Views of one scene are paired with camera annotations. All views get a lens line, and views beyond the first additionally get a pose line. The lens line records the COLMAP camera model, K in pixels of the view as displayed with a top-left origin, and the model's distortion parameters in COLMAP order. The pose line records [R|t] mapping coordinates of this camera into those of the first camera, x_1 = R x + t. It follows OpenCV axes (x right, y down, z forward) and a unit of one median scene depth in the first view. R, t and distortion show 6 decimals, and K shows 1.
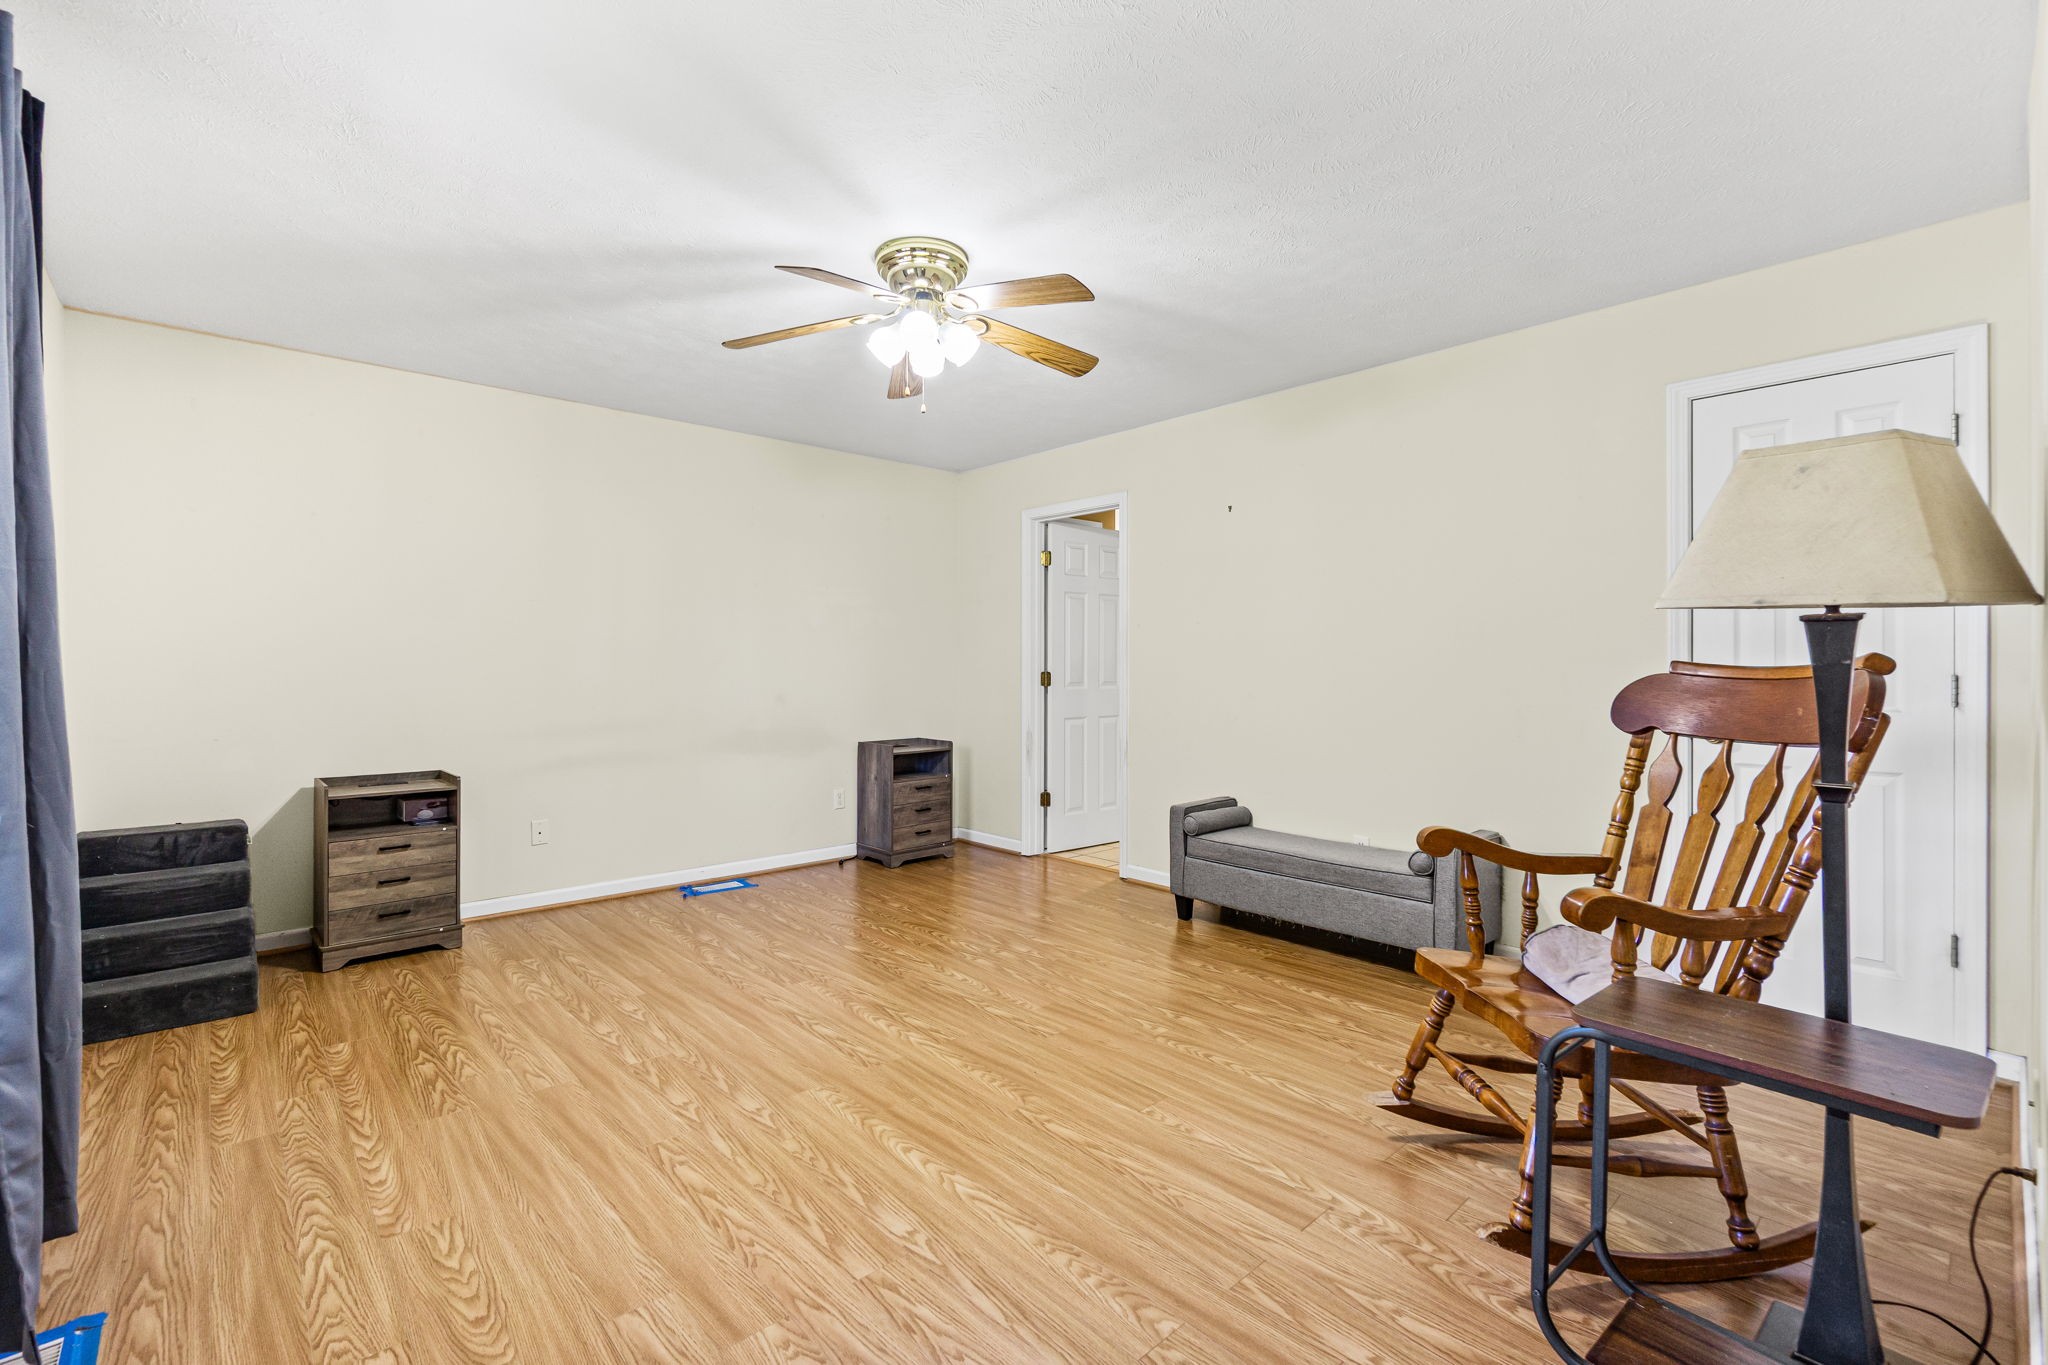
lens RADIAL K [[927.5, 0, 1024.0], [0, 927.5, 682.5], [0, 0, 1]] dist [-0.001752, -0.000186]
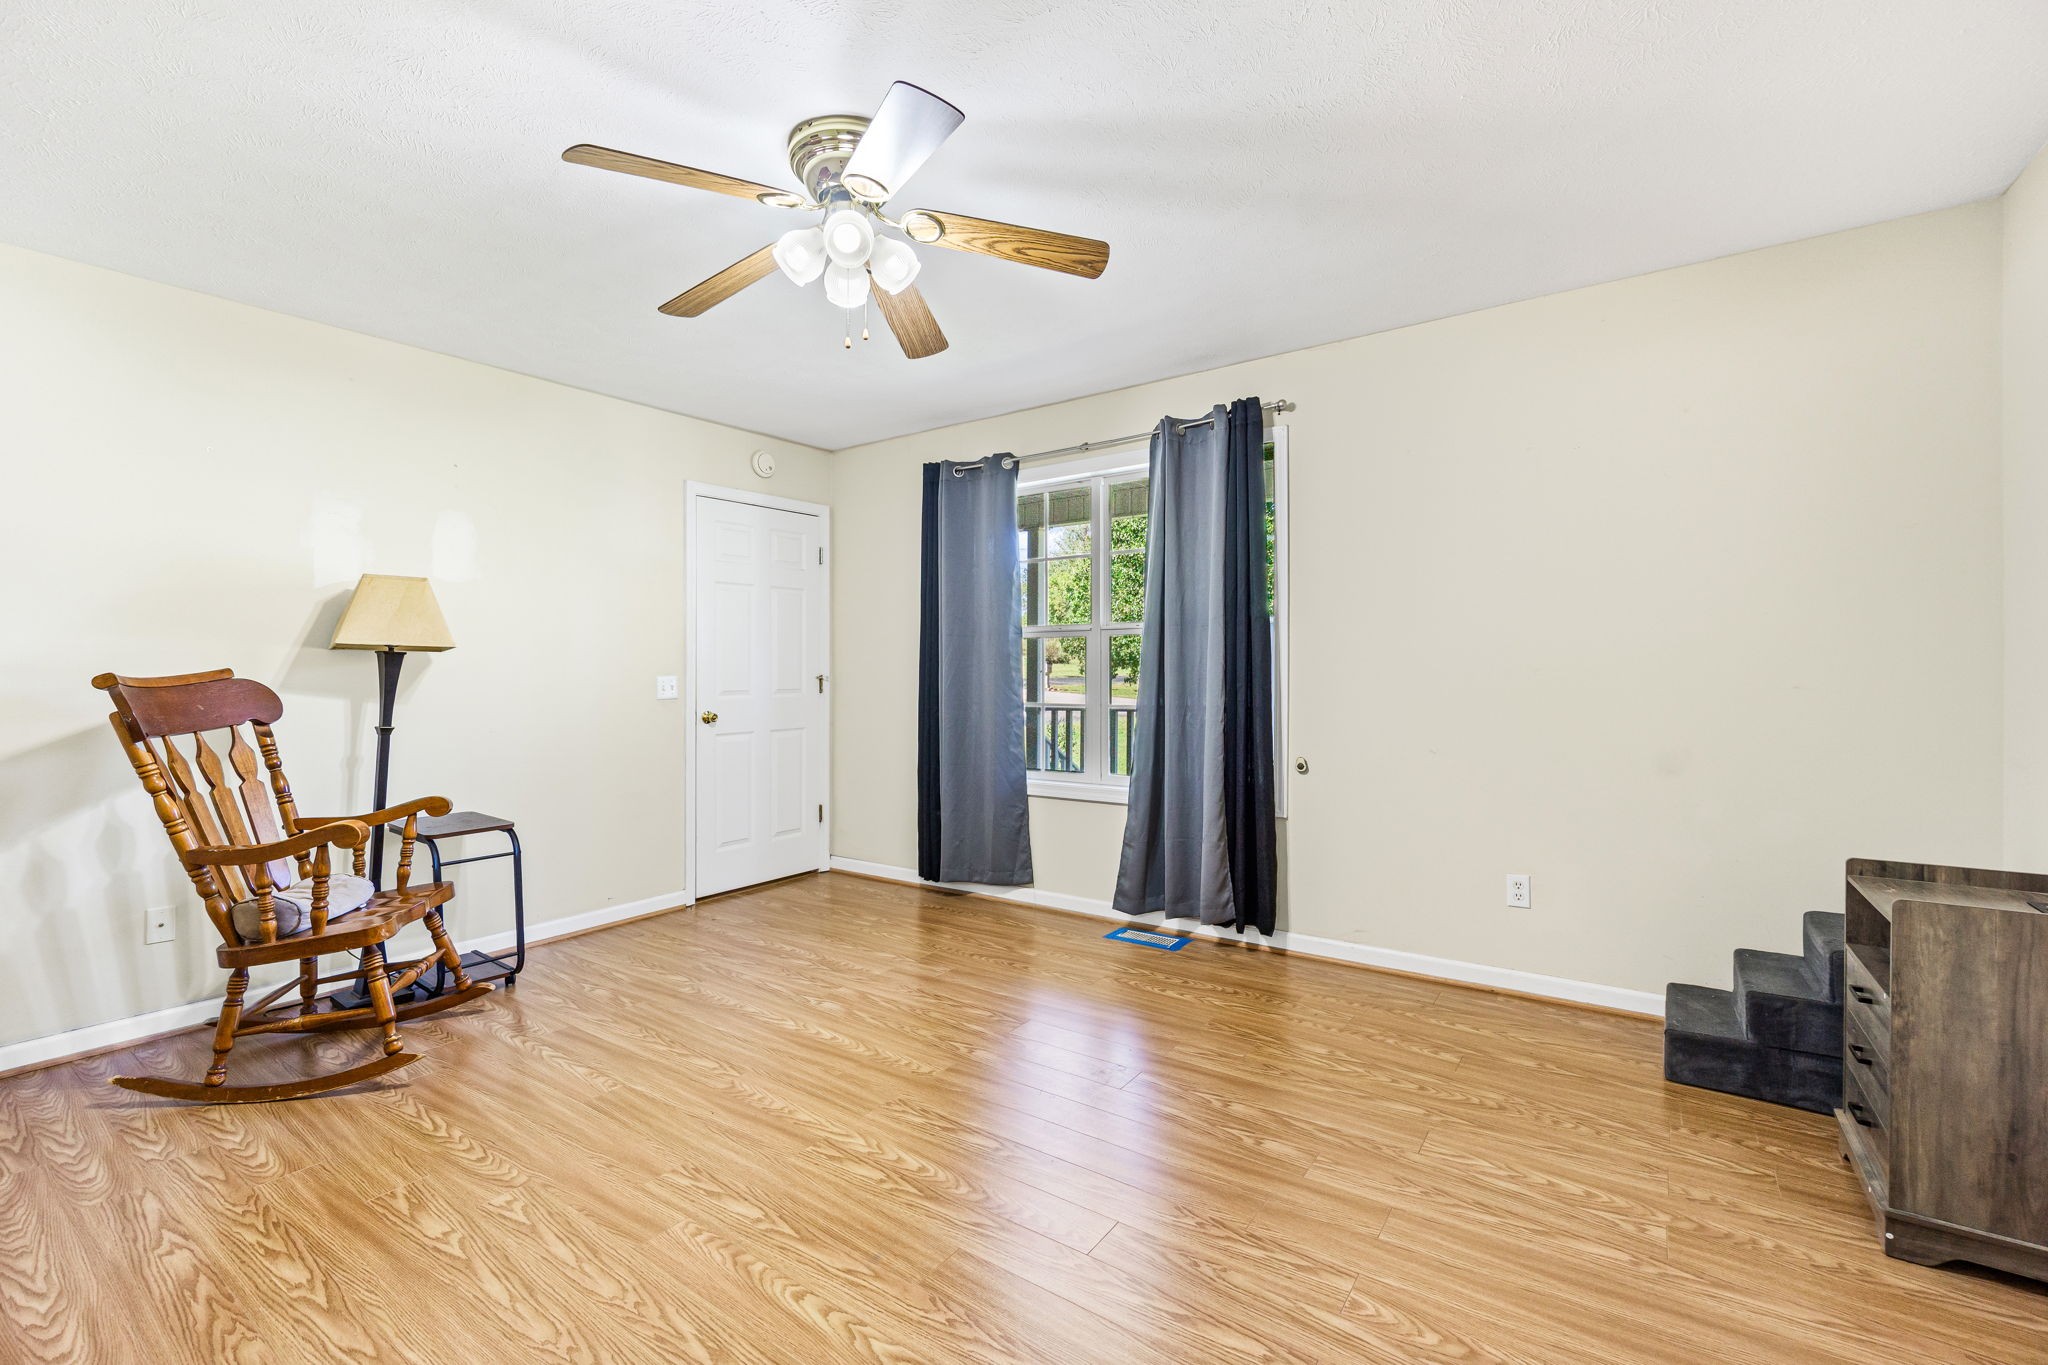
lens RADIAL K [[927.5, 0, 1024.0], [0, 927.5, 682.5], [0, 0, 1]] dist [-0.001752, -0.000186]
pose [[-0.980088, 0.009854, -0.198318, -0.112601], [0.002471, 0.999296, 0.037440, -0.041559], [0.198547, 0.036205, -0.979422, 1.942715]]
